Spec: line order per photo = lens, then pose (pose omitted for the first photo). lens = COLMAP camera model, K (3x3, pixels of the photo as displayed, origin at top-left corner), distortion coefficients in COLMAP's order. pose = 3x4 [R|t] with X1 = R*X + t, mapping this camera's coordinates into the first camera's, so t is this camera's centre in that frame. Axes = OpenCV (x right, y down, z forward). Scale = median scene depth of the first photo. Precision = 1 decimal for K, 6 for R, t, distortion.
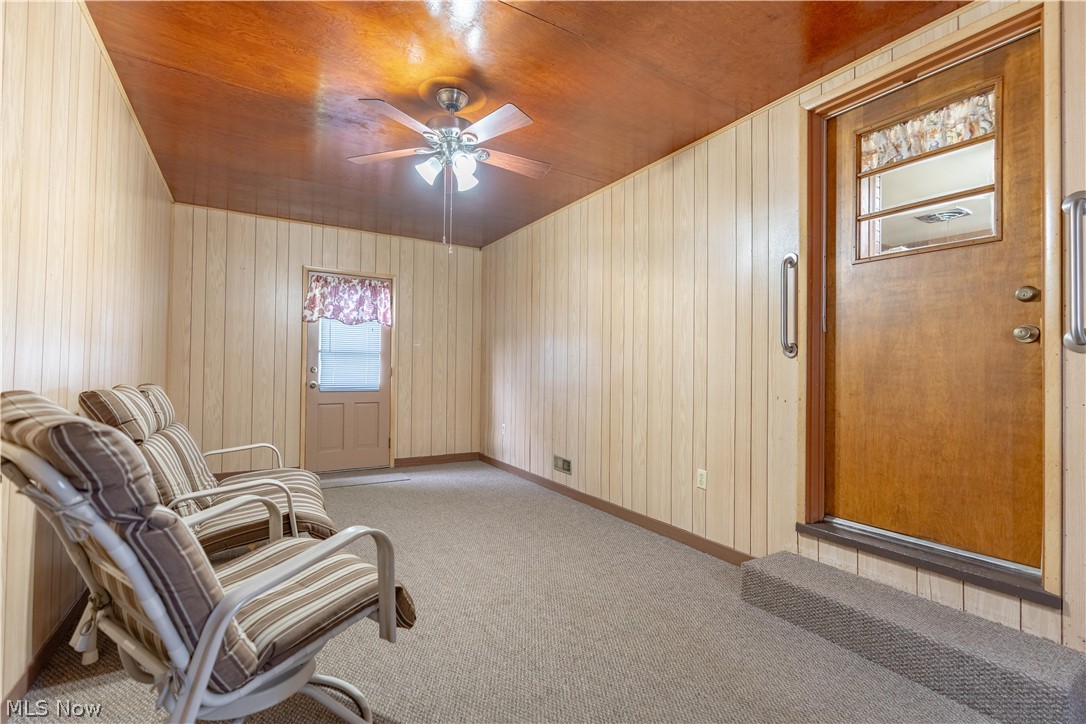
lens RADIAL K [[484.5, 0, 545.1], [0, 484.5, 361.5], [0, 0, 1]] dist [-0.006693, 0.002920]
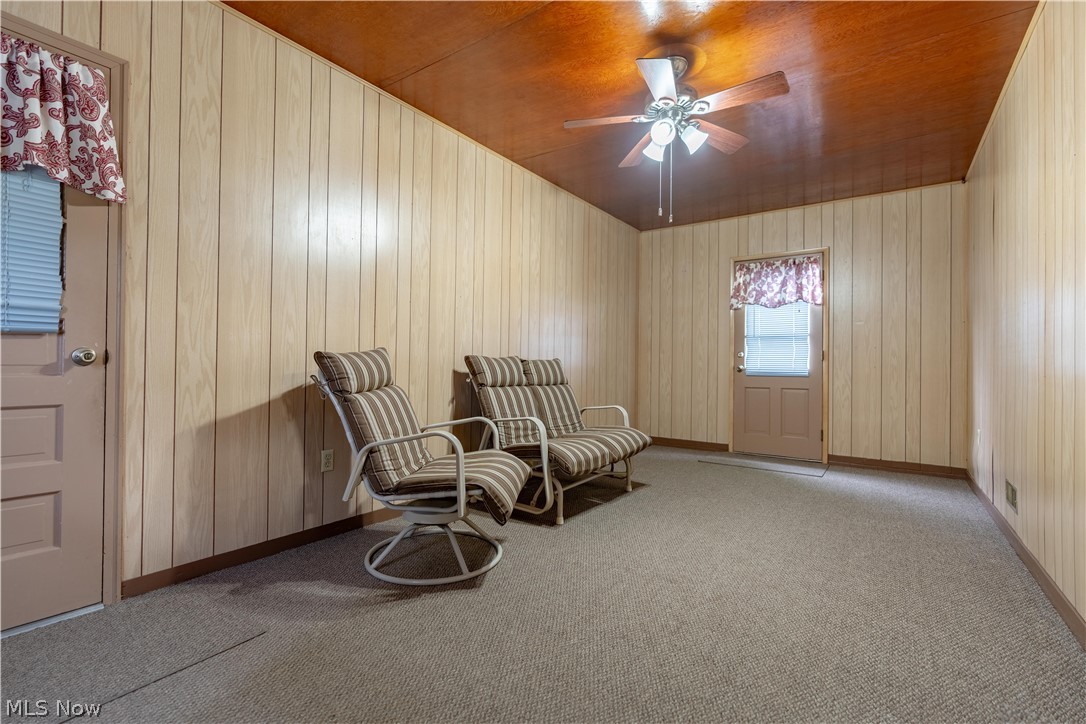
lens RADIAL K [[484.5, 0, 543.4], [0, 484.5, 362.9], [0, 0, 1]] dist [-0.006693, 0.002920]
pose [[0.391256, -0.009760, -0.920230, 0.319915], [0.010561, 0.999926, -0.006115, 0.036724], [0.920221, -0.007326, 0.391330, 0.189469]]
